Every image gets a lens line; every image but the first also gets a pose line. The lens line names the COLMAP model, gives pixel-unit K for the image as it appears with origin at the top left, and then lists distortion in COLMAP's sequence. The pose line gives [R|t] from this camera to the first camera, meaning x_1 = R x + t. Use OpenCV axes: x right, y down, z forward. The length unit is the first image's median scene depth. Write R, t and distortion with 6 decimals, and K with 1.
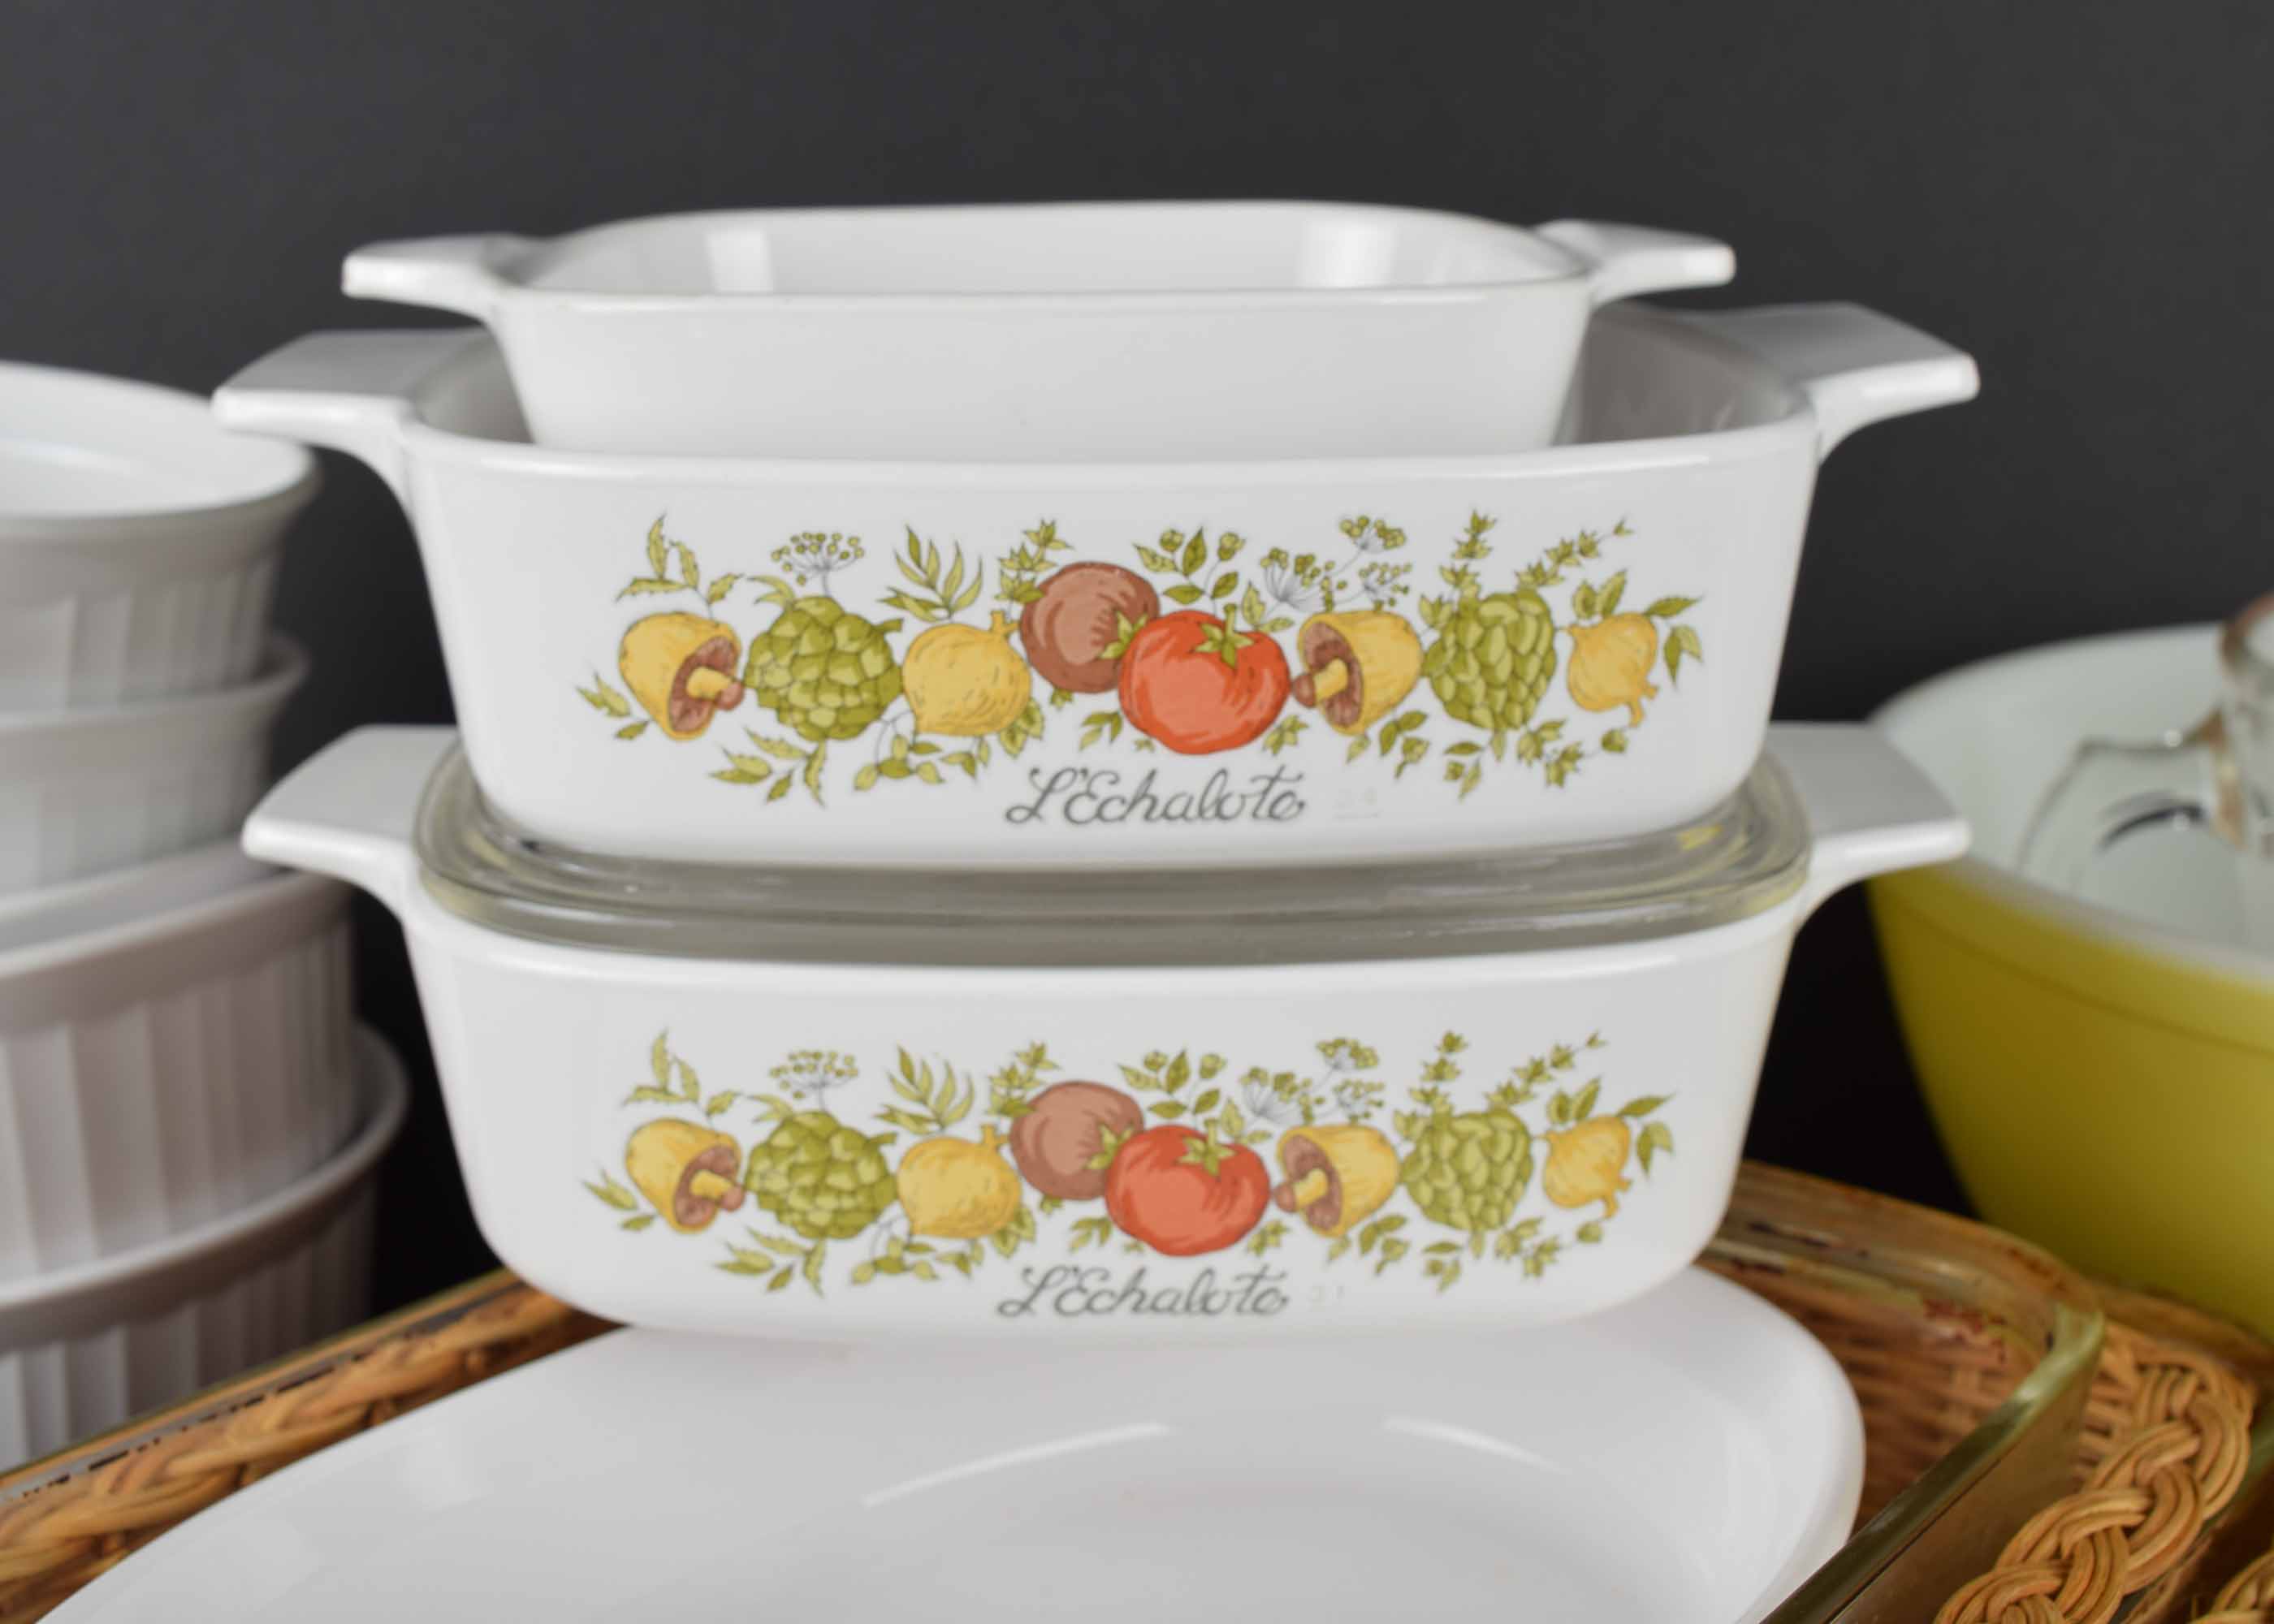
lens RADIAL K [[5435.4, 0, 1142.8], [0, 5435.4, 804.1], [0, 0, 1]] dist [0.108798, 0.000000]
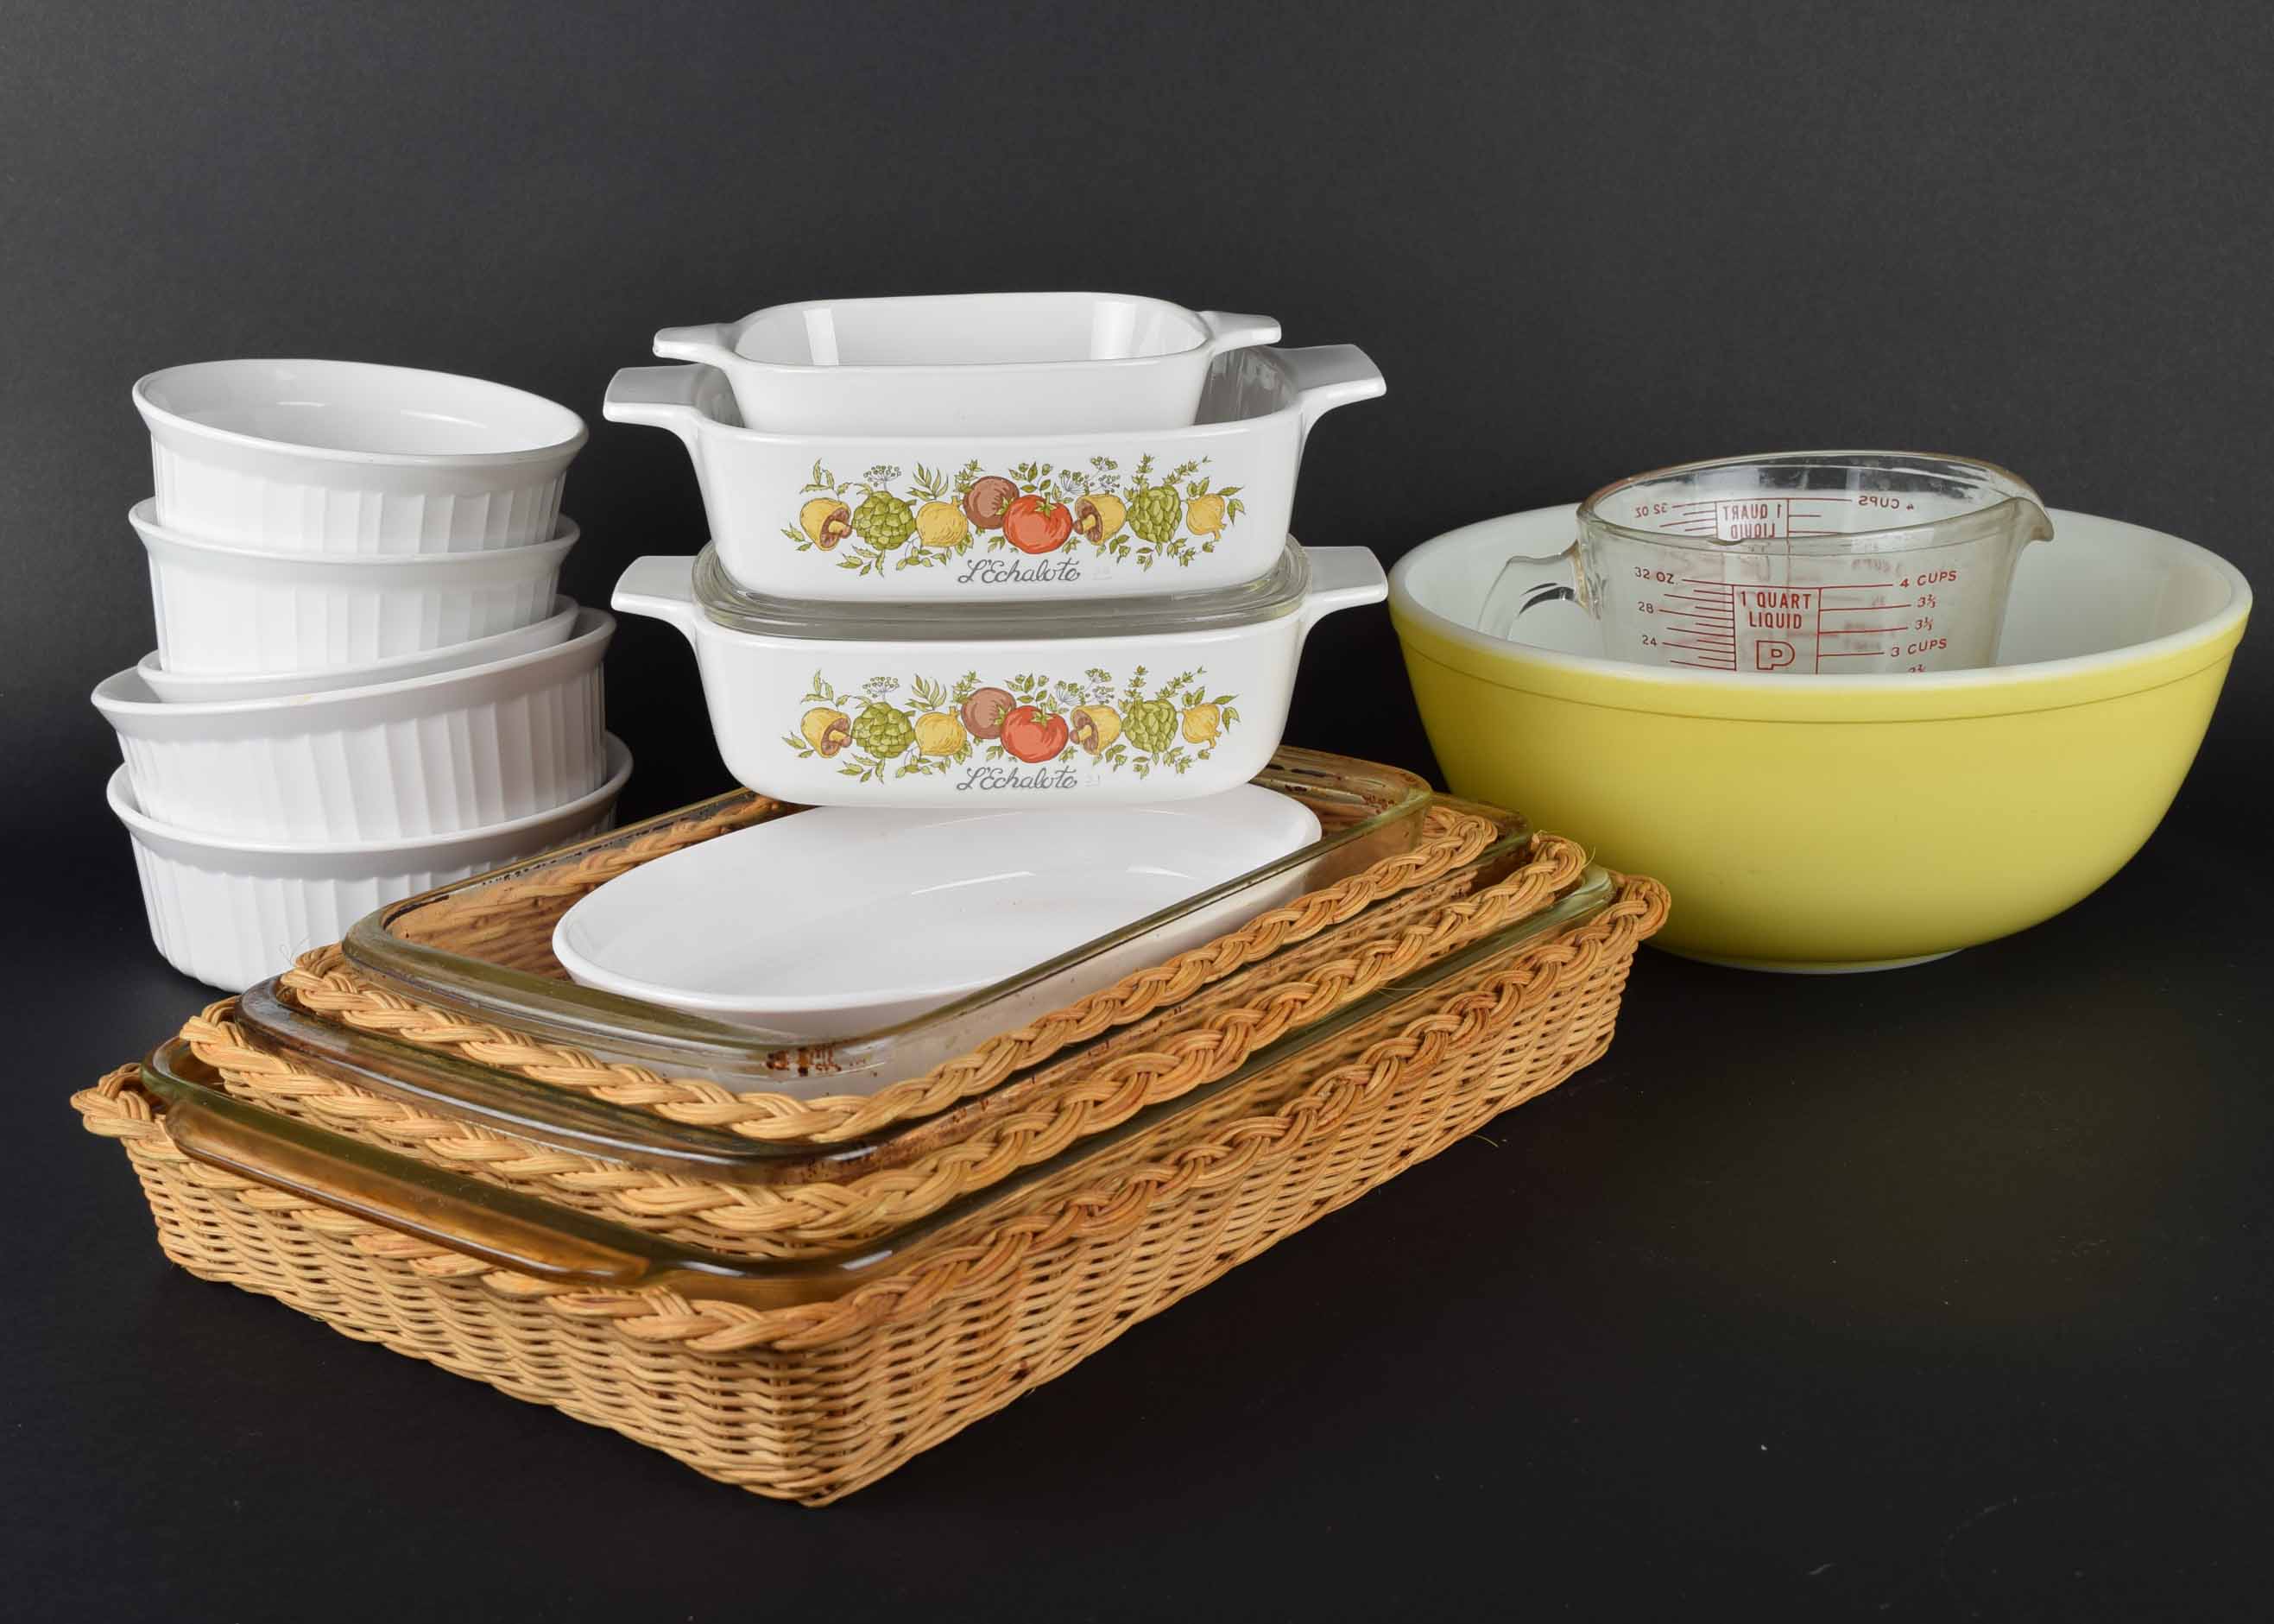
lens RADIAL K [[5436.0, 0, 1124.0], [0, 5436.0, 823.4], [0, 0, 1]] dist [0.108798, 0.000000]
pose [[0.999827, -0.012538, 0.013715, 0.014422], [0.012182, 0.999595, 0.025711, 0.048852], [-0.014032, -0.025540, 0.999575, -1.428767]]
